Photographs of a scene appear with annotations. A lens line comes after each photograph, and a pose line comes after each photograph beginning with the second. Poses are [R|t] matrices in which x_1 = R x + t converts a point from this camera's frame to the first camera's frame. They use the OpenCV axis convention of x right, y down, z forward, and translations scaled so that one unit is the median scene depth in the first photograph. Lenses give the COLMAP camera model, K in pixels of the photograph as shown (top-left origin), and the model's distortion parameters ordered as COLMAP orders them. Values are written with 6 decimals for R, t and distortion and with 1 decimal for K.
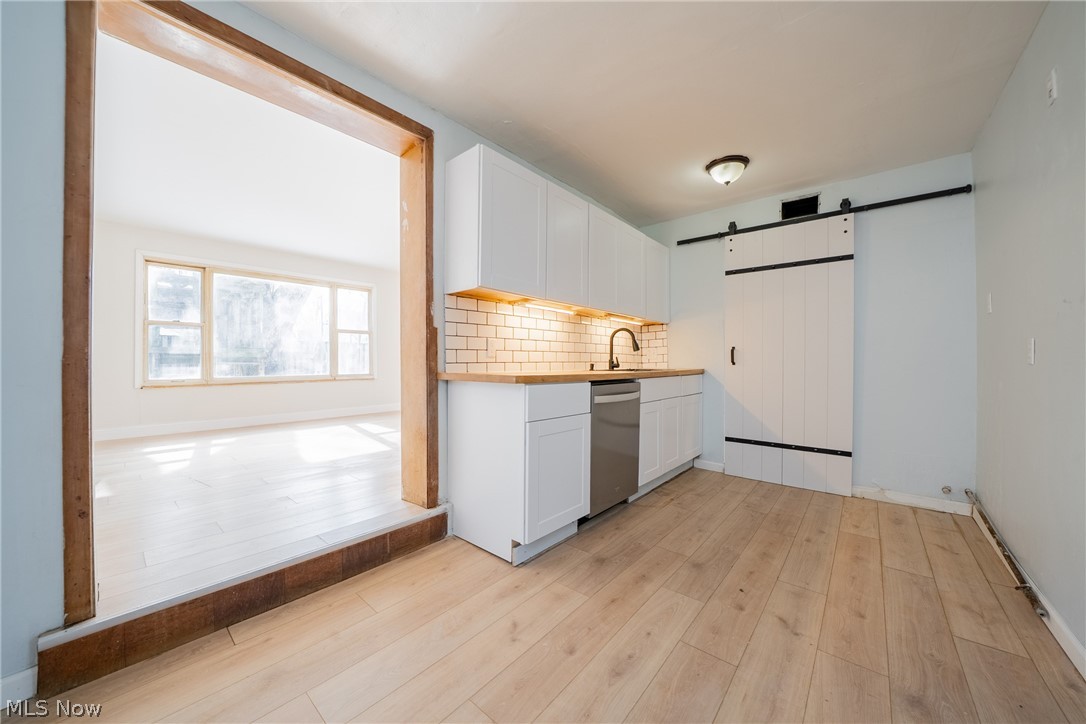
lens RADIAL K [[385.3, 0, 549.7], [0, 385.3, 361.2], [0, 0, 1]] dist [-0.016870, 0.000002]
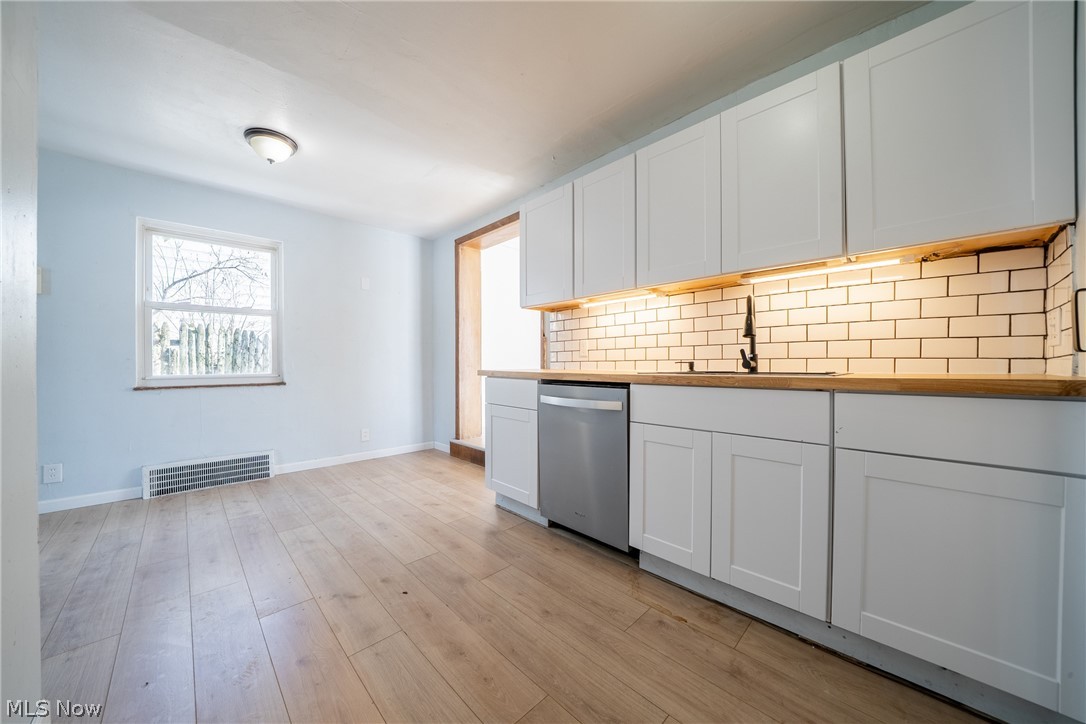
lens RADIAL K [[379.4, 0, 541.2], [0, 379.4, 364.9], [0, 0, 1]] dist [-0.019890, 0.000107]
pose [[-0.105502, 0.000817, -0.994419, 0.839603], [0.005877, 0.999983, 0.000198, 0.010995], [0.994402, -0.005823, -0.105505, 0.856402]]
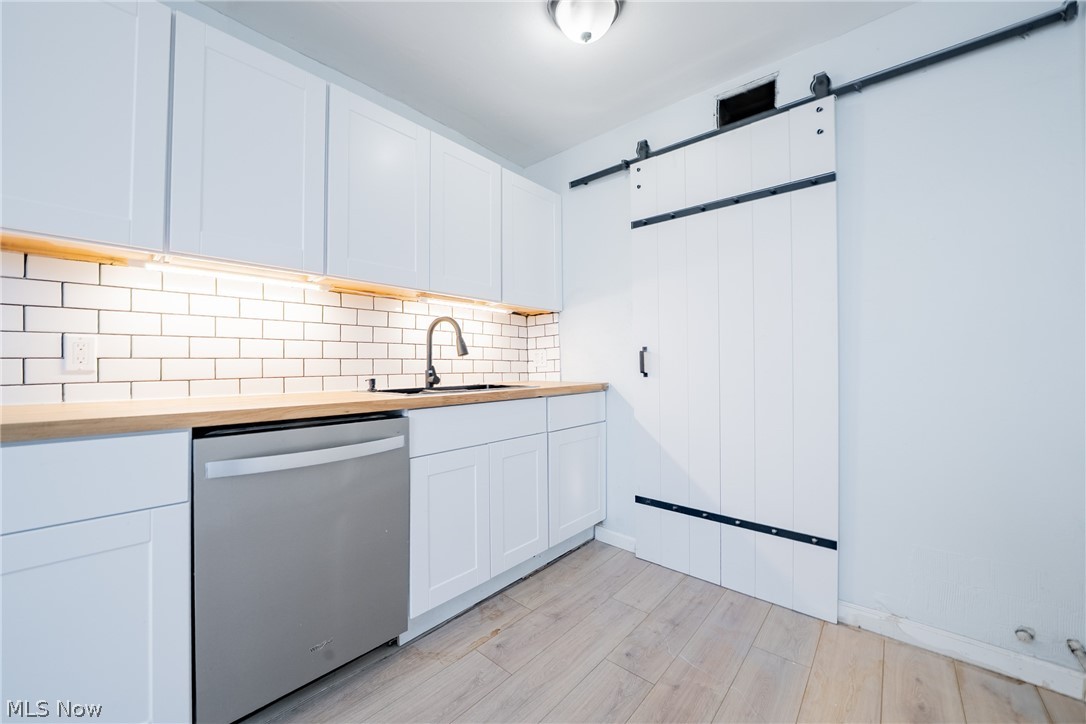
lens RADIAL K [[411.2, 0, 543.0], [0, 411.2, 362.0], [0, 0, 1]] dist [-0.026426, 0.003755]
pose [[0.999800, -0.008998, -0.017872, 0.394300], [0.008895, 0.999944, -0.005804, -0.013107], [0.017923, 0.005644, 0.999823, 0.425576]]
